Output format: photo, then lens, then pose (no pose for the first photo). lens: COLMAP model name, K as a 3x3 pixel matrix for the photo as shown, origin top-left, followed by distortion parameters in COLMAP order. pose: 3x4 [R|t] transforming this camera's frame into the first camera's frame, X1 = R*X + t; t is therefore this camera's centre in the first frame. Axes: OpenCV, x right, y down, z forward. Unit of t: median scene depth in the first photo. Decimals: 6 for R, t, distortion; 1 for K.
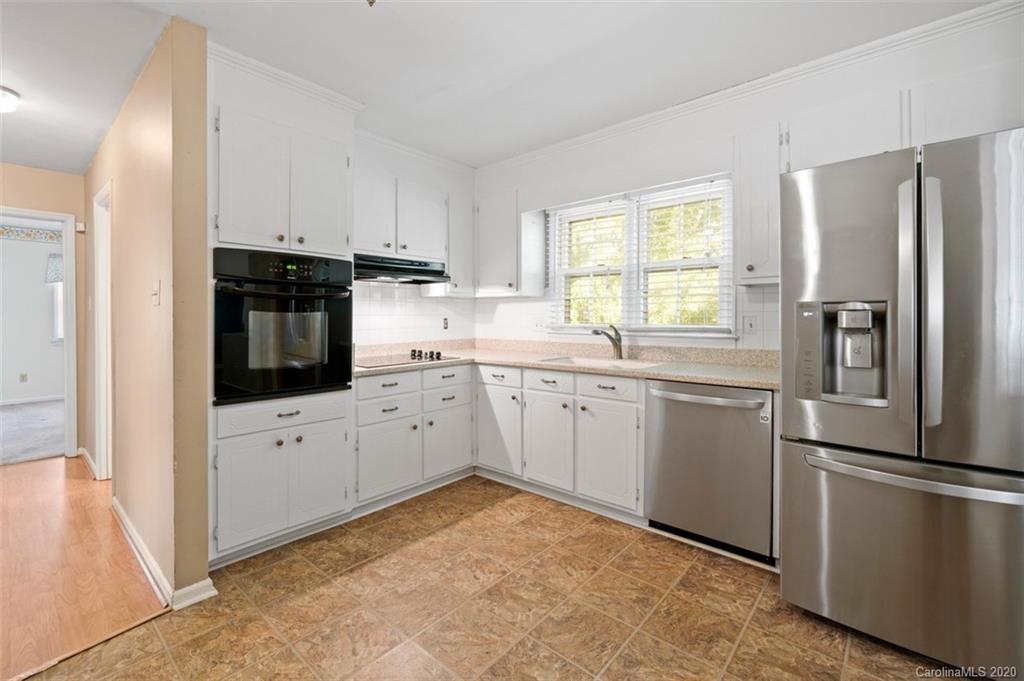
lens RADIAL K [[444.9, 0, 502.9], [0, 444.9, 318.0], [0, 0, 1]] dist [-0.003582, 0.002232]
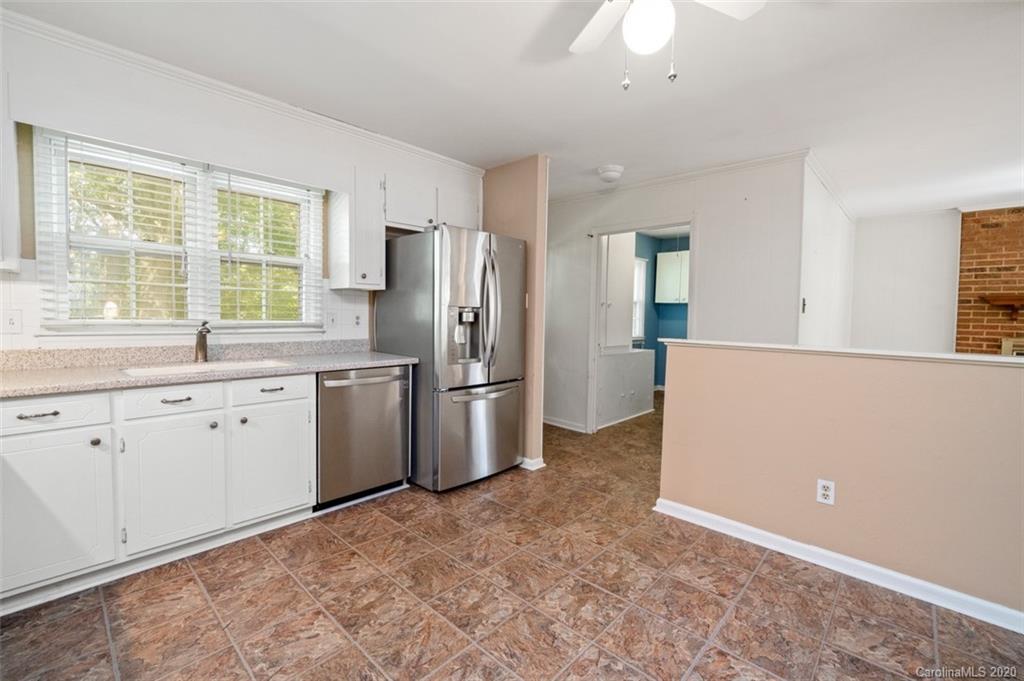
lens RADIAL K [[444.9, 0, 495.1], [0, 444.9, 331.9], [0, 0, 1]] dist [-0.003582, 0.002232]
pose [[0.052222, -0.036893, 0.997954, -0.634928], [-0.013410, 0.999201, 0.037641, -0.003446], [-0.998545, -0.015348, 0.051686, 0.487087]]
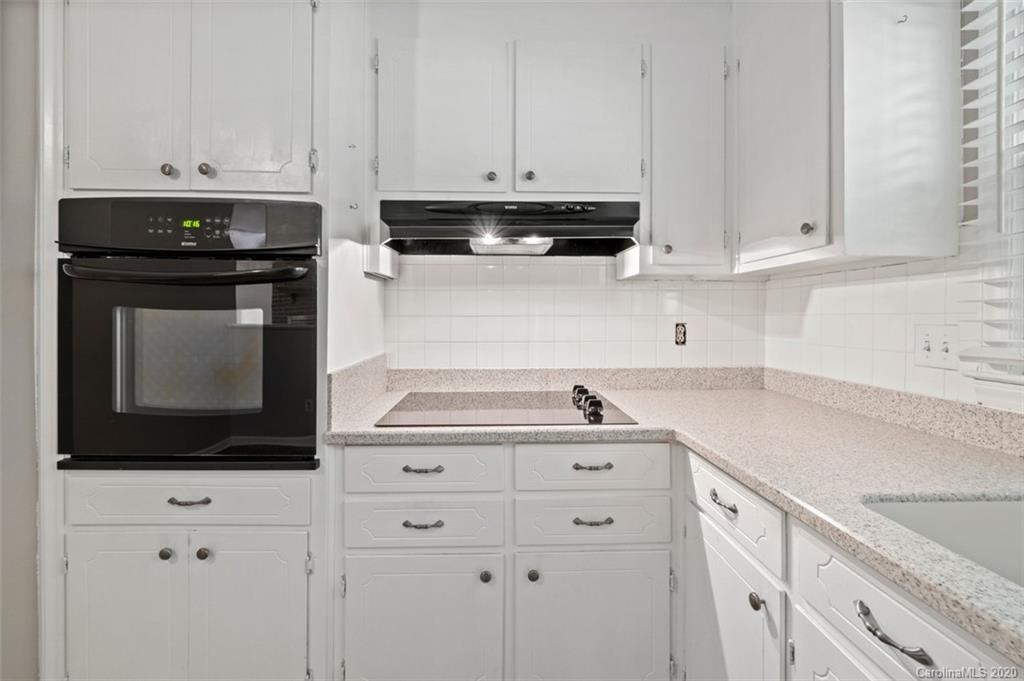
lens RADIAL K [[444.9, 0, 516.9], [0, 444.9, 313.9], [0, 0, 1]] dist [-0.003582, 0.002232]
pose [[0.686521, -0.001441, -0.727109, 0.148426], [-0.007552, 0.999930, -0.009112, -0.004840], [0.727071, 0.011747, 0.686462, 0.796222]]
